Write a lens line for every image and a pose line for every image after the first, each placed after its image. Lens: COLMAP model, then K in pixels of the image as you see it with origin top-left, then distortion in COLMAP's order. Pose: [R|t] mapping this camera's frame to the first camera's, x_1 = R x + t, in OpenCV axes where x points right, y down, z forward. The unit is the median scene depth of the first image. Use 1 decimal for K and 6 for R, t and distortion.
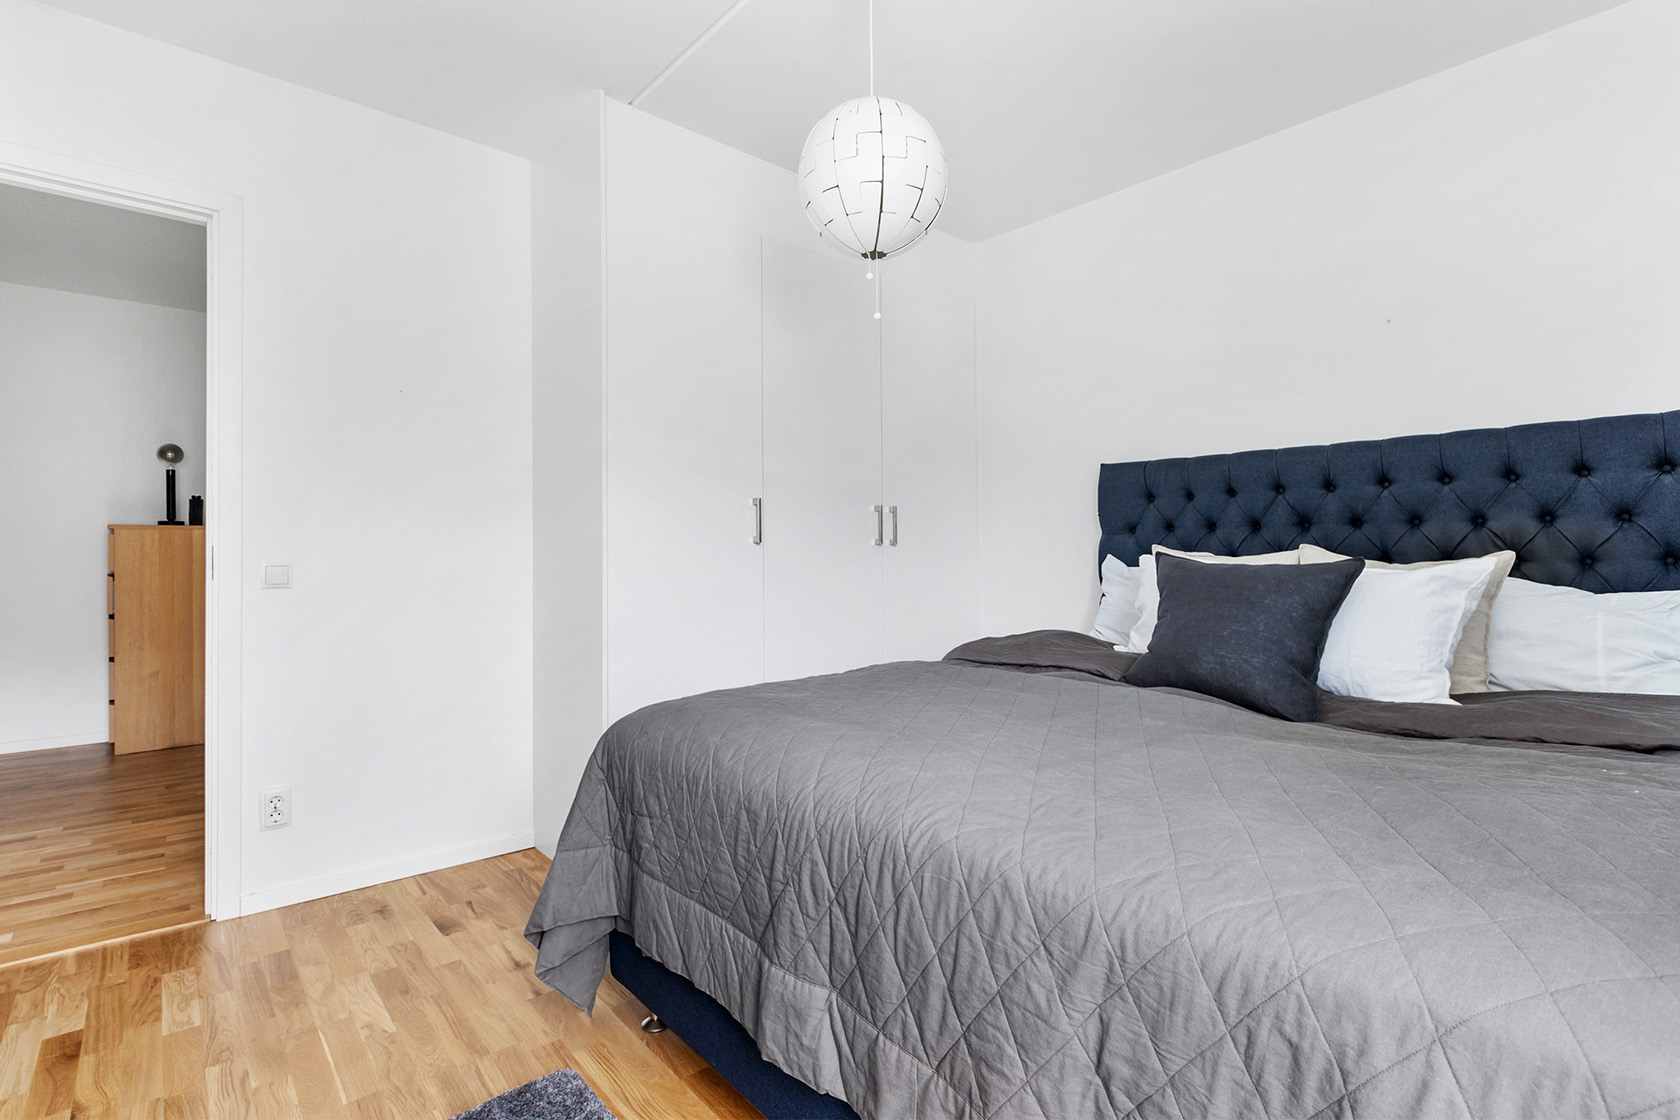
lens RADIAL K [[806.1, 0, 840.0], [0, 806.1, 560.0], [0, 0, 1]] dist [0.000167, 0.000022]
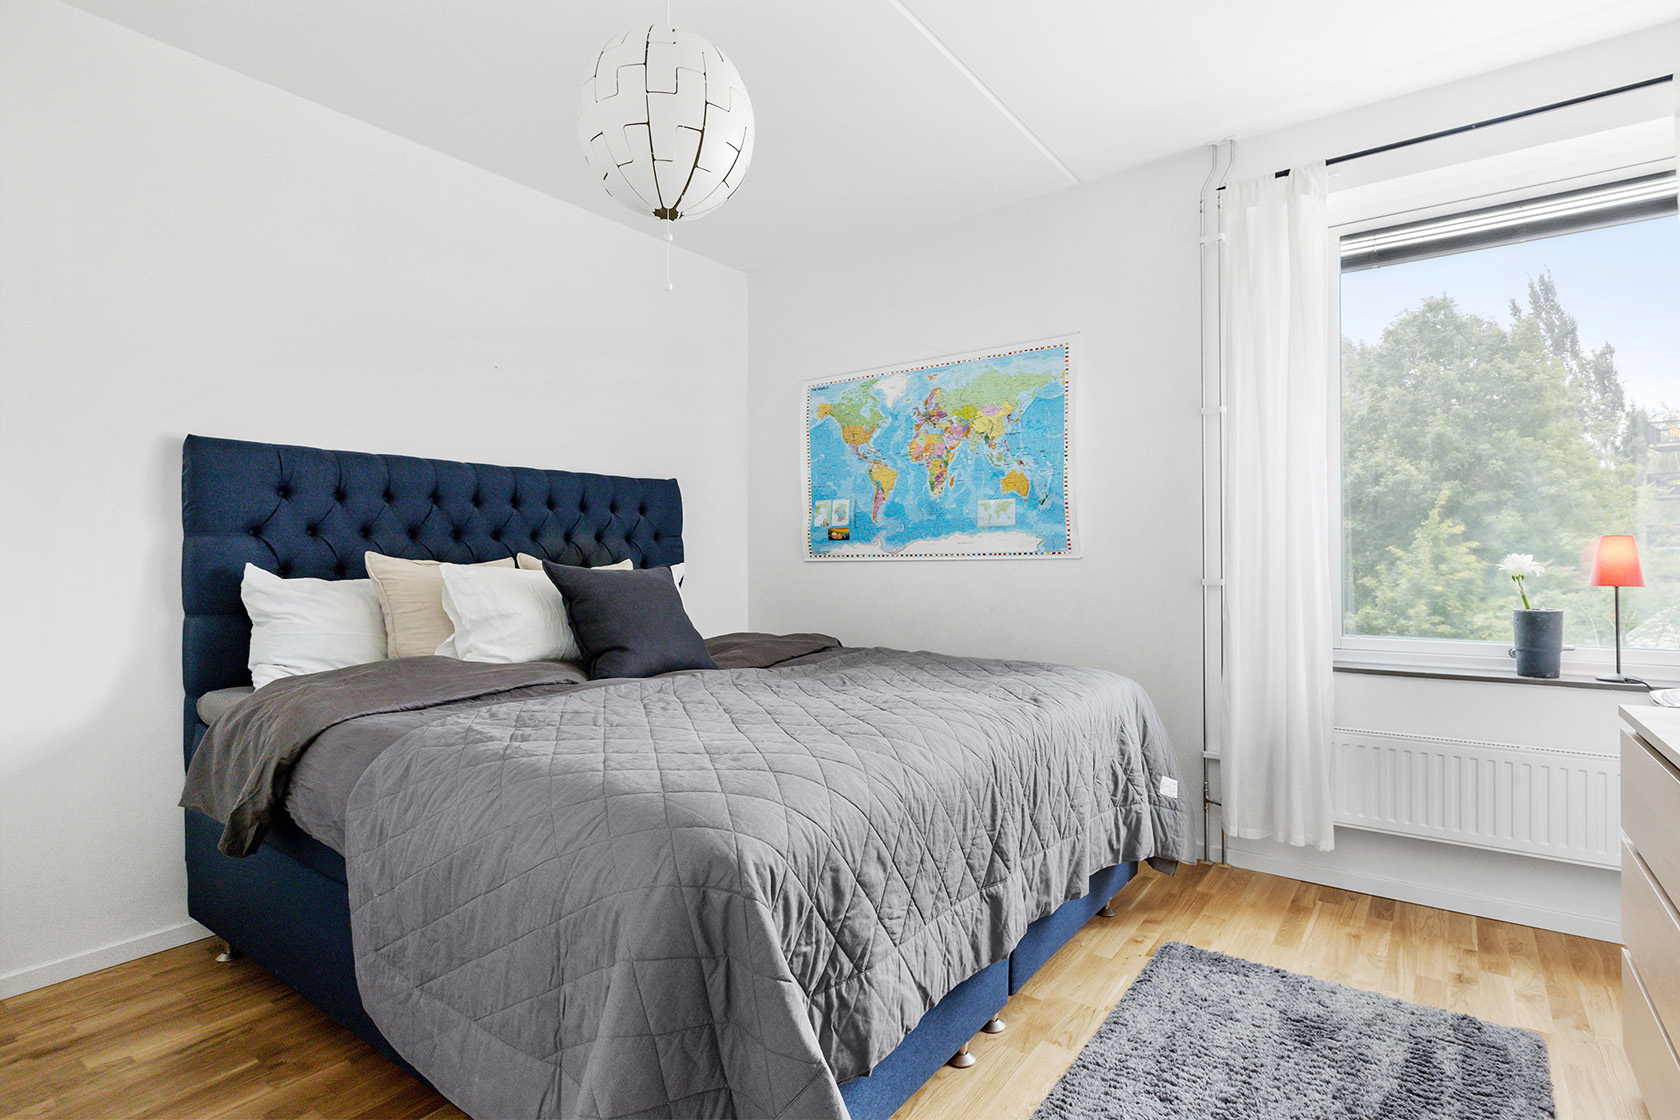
lens RADIAL K [[867.8, 0, 840.0], [0, 867.8, 560.0], [0, 0, 1]] dist [-0.000383, -0.000096]
pose [[-0.207909, 0.002091, 0.978146, -0.671105], [0.009902, 0.999951, -0.000033, -0.005731], [-0.978098, 0.009678, -0.207920, 0.757072]]
